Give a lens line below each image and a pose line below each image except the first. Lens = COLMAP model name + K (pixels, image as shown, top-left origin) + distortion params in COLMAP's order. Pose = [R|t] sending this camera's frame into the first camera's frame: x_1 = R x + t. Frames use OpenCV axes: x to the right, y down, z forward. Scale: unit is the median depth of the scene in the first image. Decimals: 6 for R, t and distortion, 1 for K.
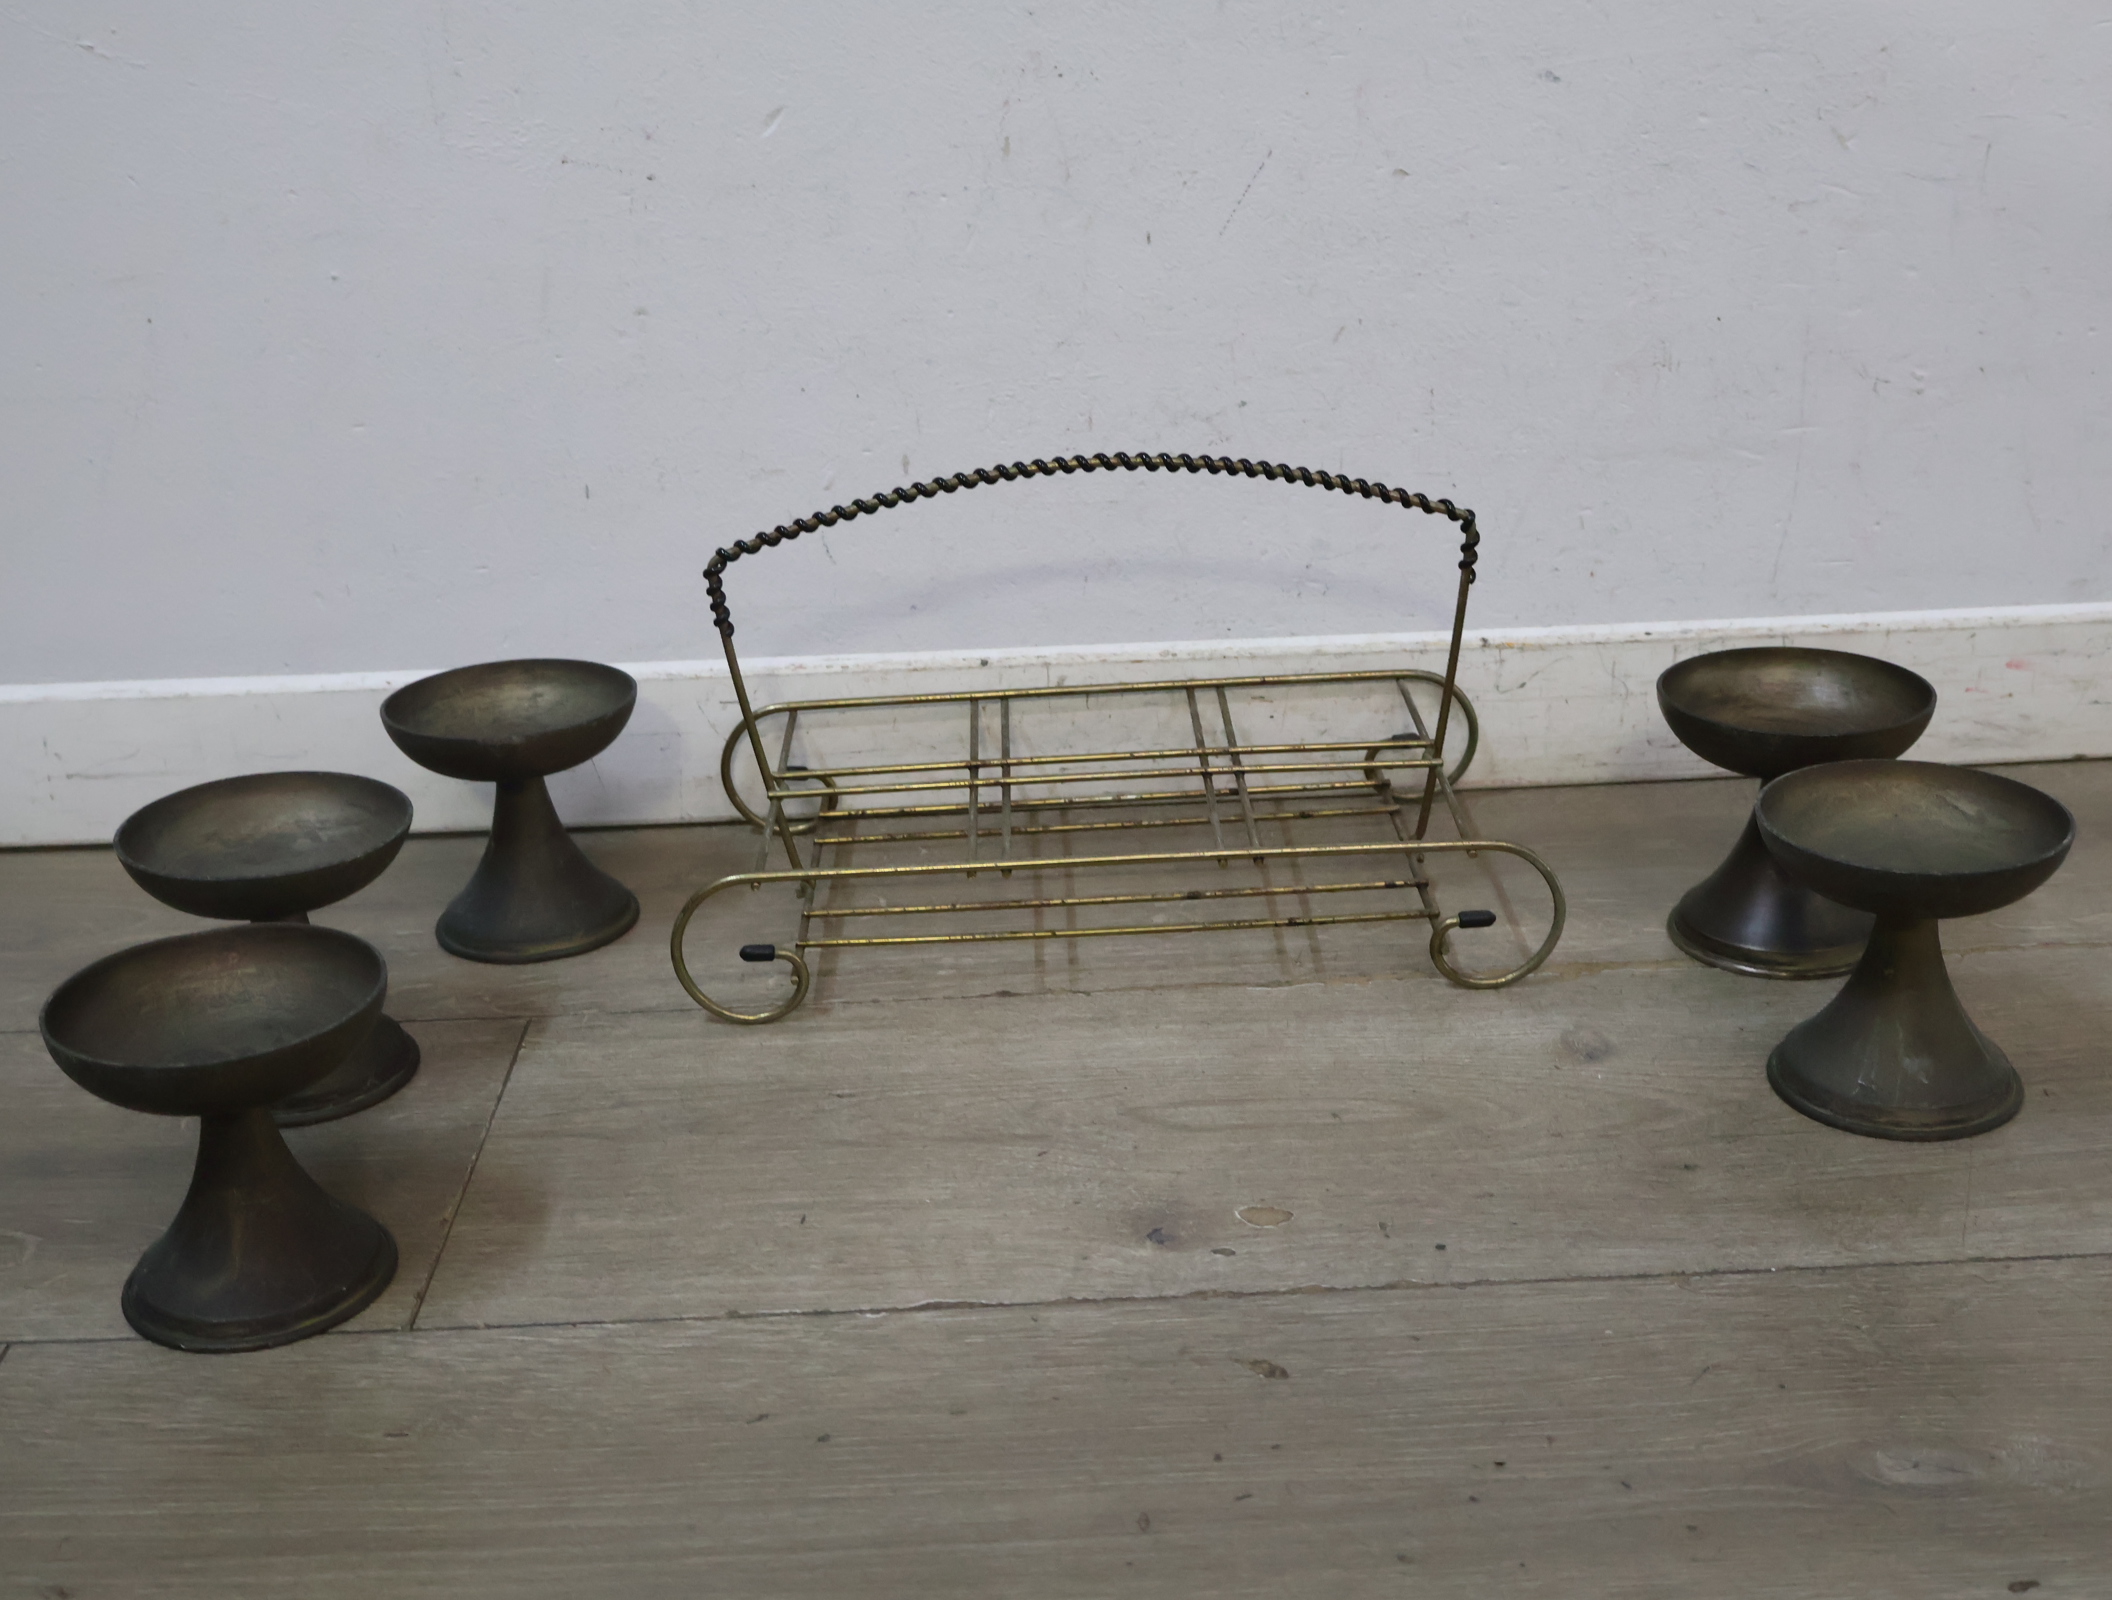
lens RADIAL K [[2581.0, 0, 1049.7], [0, 2581.0, 798.8], [0, 0, 1]] dist [0.003648, 0.000000]
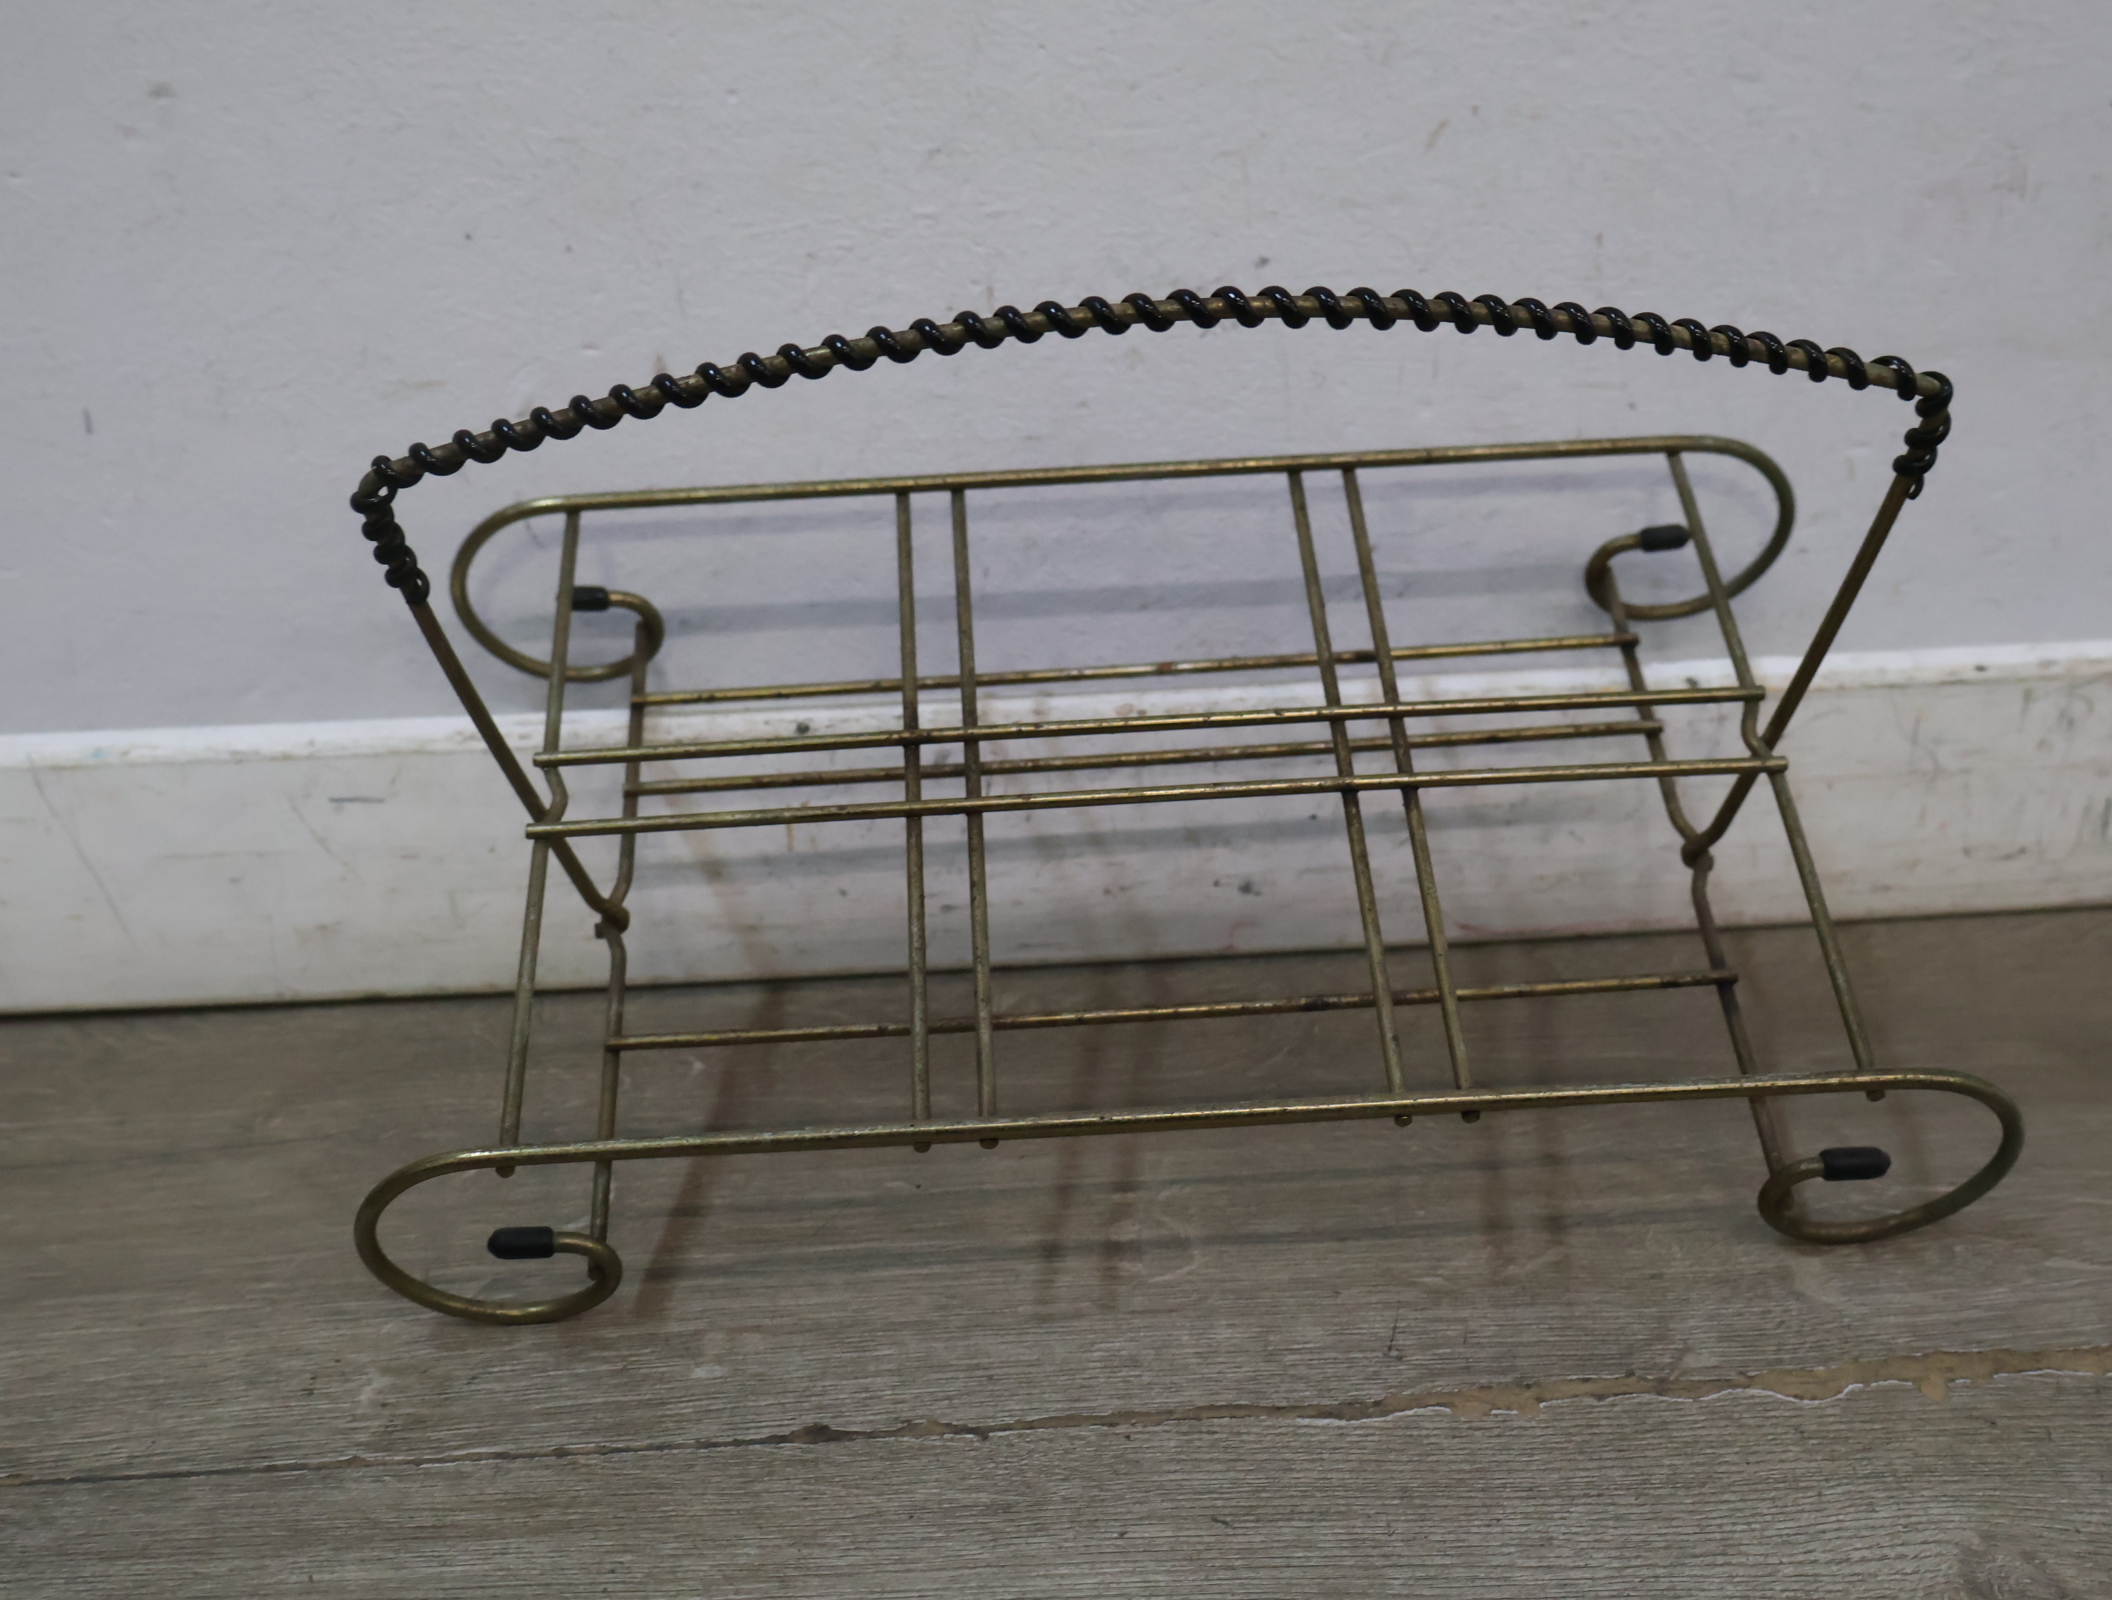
lens RADIAL K [[2581.0, 0, 1050.8], [0, 2581.0, 783.4], [0, 0, 1]] dist [0.003648, 0.000000]
pose [[0.999655, -0.007059, 0.025312, 0.020206], [0.006083, 0.999242, 0.038445, -0.088622], [-0.025565, -0.038278, 0.998940, 0.629570]]
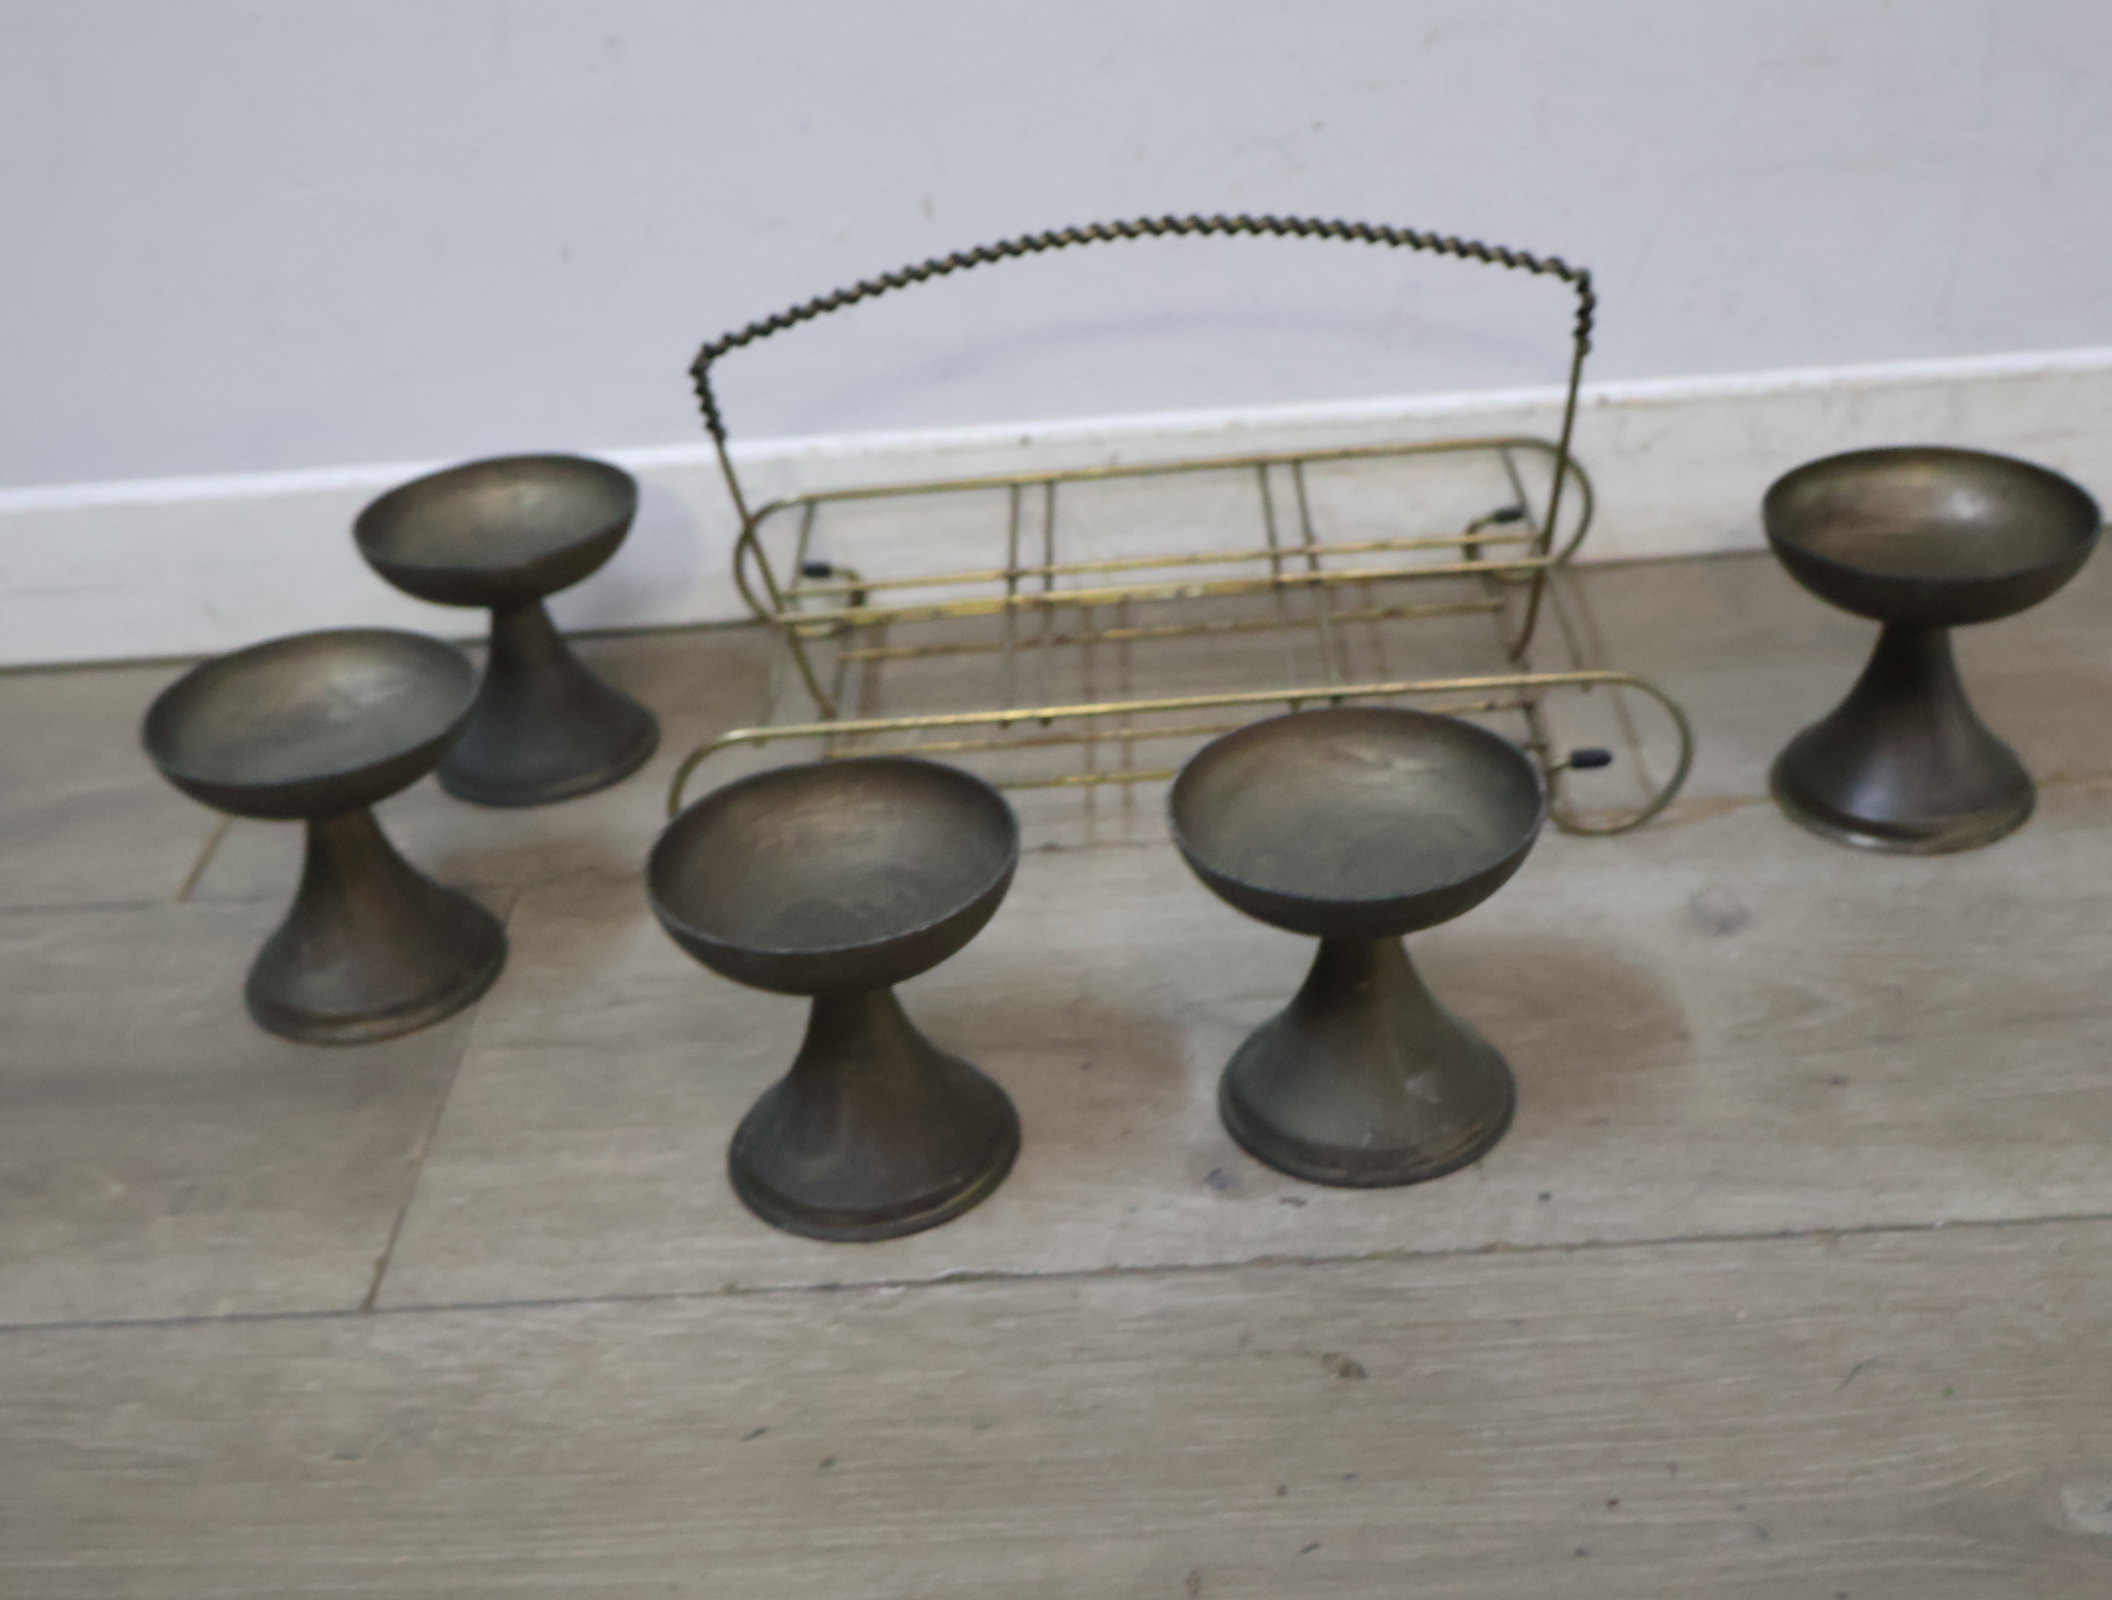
lens RADIAL K [[2581.0, 0, 1046.3], [0, 2581.0, 812.7], [0, 0, 1]] dist [0.003648, 0.000000]
pose [[0.998640, -0.021267, -0.047609, 0.029610], [0.028640, 0.986703, 0.159990, -0.097436], [0.043574, -0.161135, 0.985970, 0.168624]]
